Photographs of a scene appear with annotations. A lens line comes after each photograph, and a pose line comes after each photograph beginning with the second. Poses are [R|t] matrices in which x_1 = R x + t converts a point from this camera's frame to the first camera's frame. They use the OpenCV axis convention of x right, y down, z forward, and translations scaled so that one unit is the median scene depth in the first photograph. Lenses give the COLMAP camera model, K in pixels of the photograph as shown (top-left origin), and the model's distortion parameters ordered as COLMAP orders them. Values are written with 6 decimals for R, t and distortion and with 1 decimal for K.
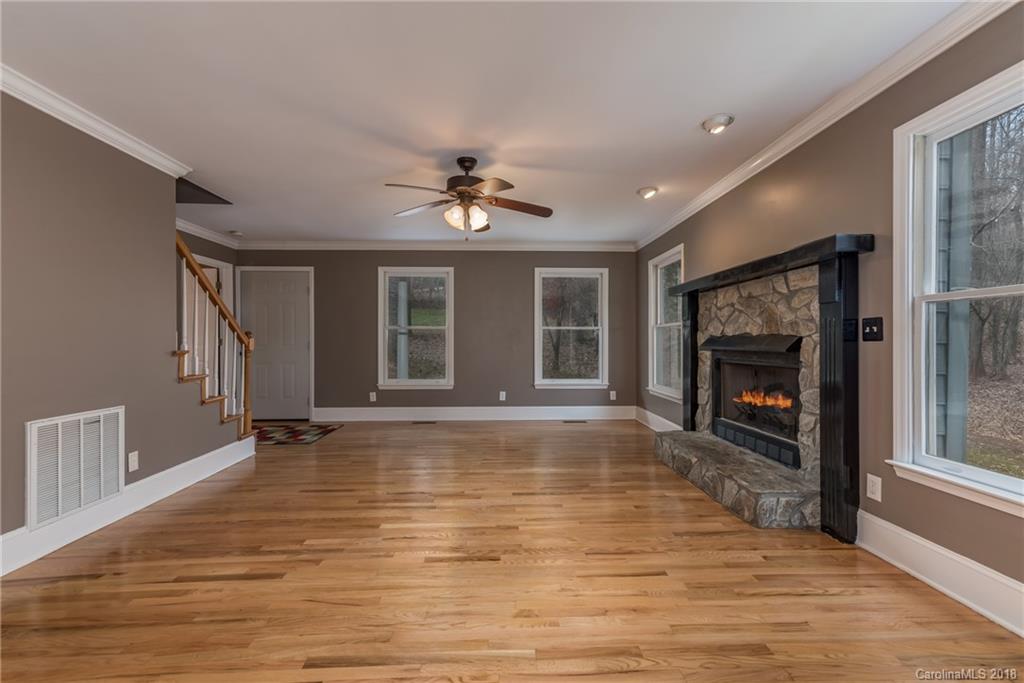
lens RADIAL K [[437.8, 0, 501.2], [0, 437.8, 343.3], [0, 0, 1]] dist [0.002456, 0.000343]
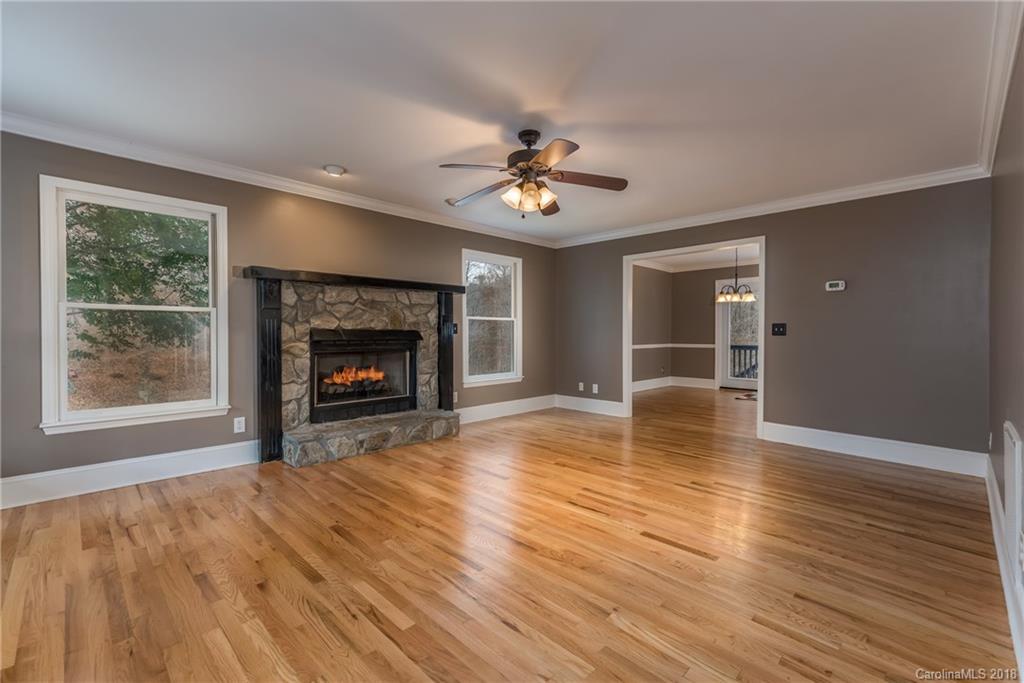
lens RADIAL K [[479.9, 0, 512.0], [0, 479.9, 341.5], [0, 0, 1]] dist [0.000167, 0.000316]
pose [[-0.717973, -0.006425, 0.696041, -0.817575], [0.005348, 0.999877, 0.014745, -0.000294], [-0.696050, 0.014309, -0.717851, 1.905561]]
